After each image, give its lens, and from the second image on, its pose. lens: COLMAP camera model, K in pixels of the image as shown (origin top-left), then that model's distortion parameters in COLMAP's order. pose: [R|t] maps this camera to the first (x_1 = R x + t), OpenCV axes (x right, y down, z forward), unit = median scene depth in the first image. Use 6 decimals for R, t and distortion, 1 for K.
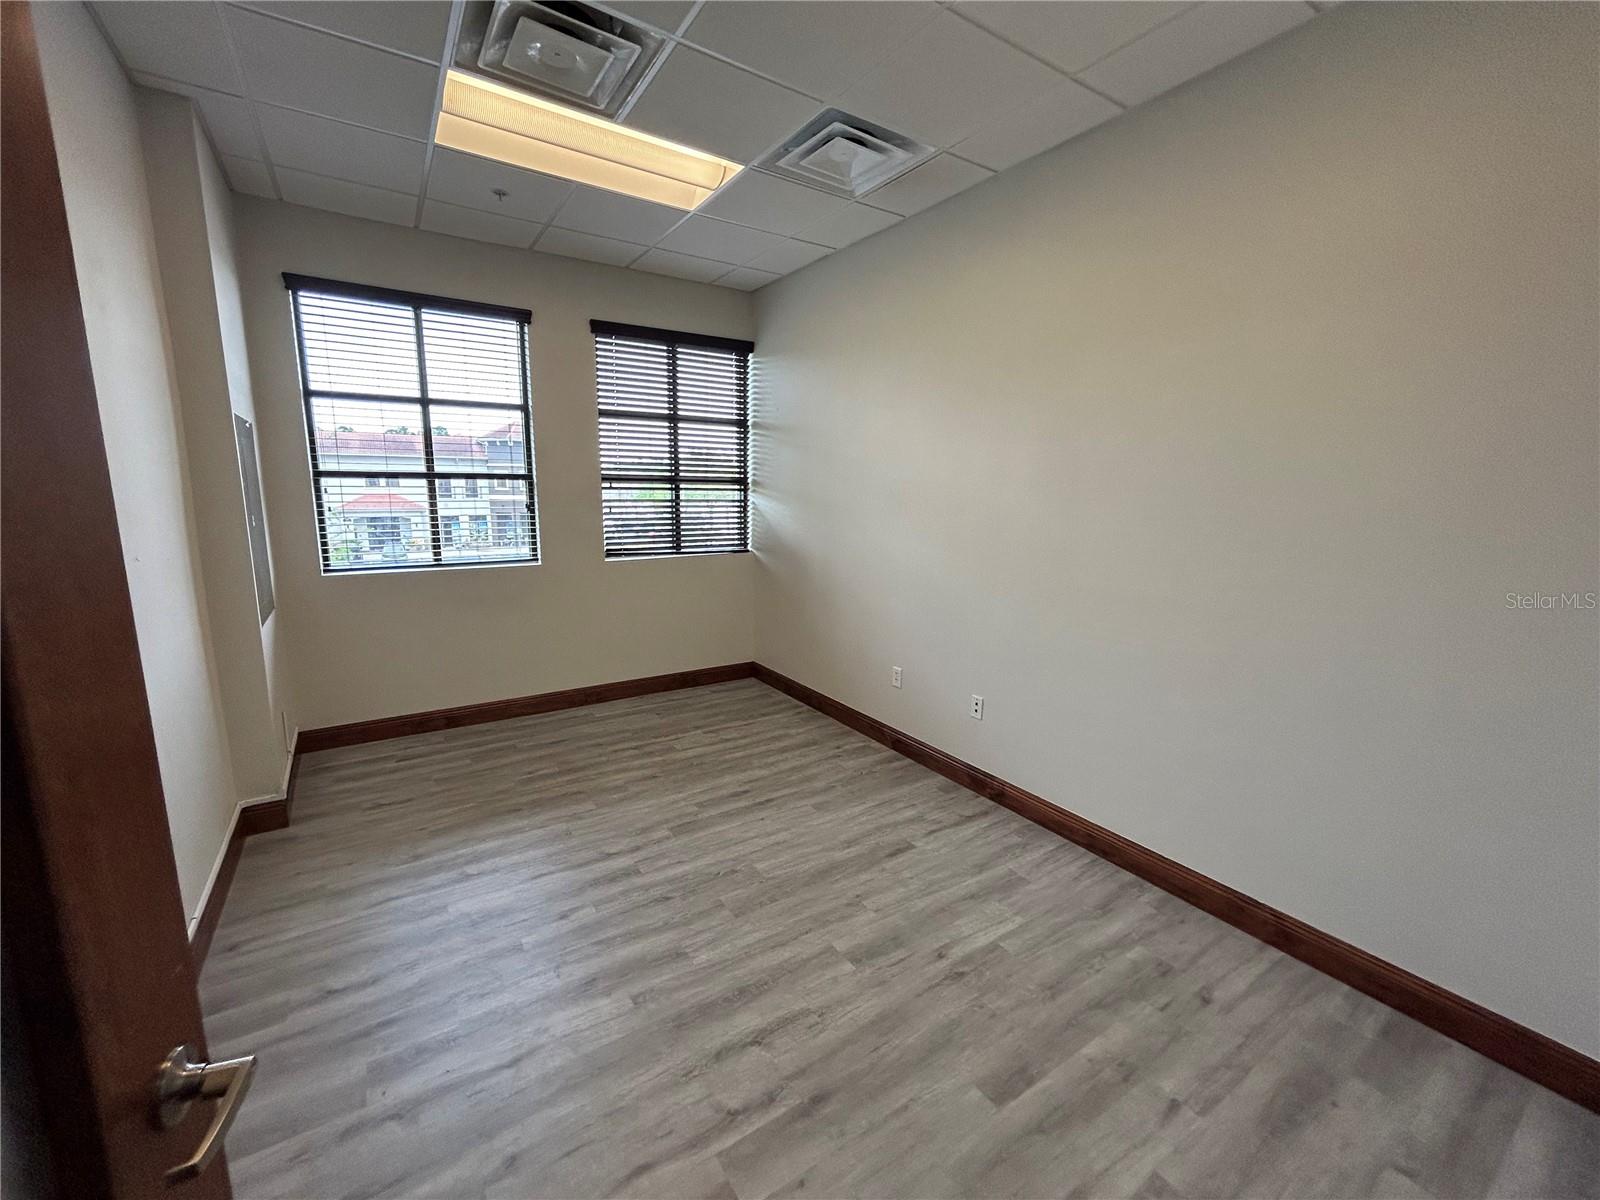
lens RADIAL K [[648.8, 0, 796.9], [0, 648.8, 598.3], [0, 0, 1]] dist [-0.005435, 0.006350]
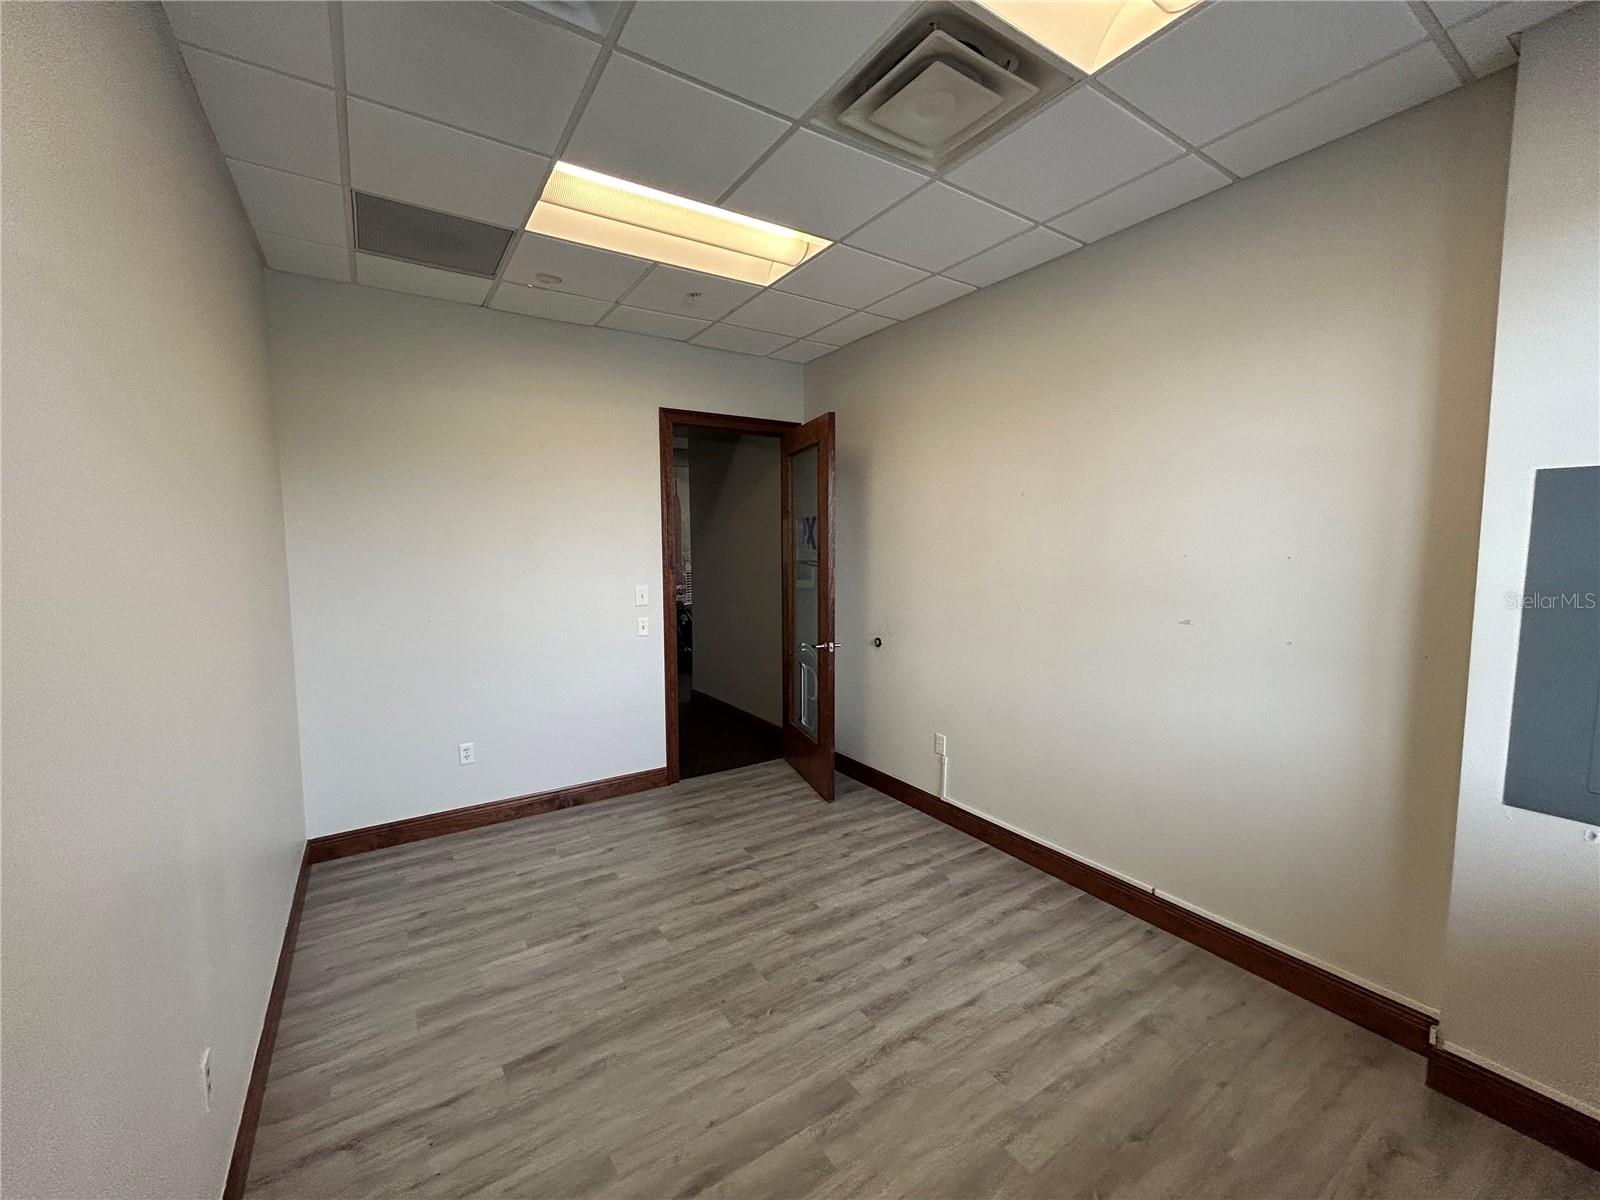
lens RADIAL K [[648.8, 0, 796.9], [0, 648.8, 598.3], [0, 0, 1]] dist [-0.005435, 0.006350]
pose [[-0.999977, -0.006401, -0.002186, -0.122267], [-0.006746, 0.967334, 0.253416, -0.271533], [0.000492, 0.253425, -0.967355, 1.393130]]
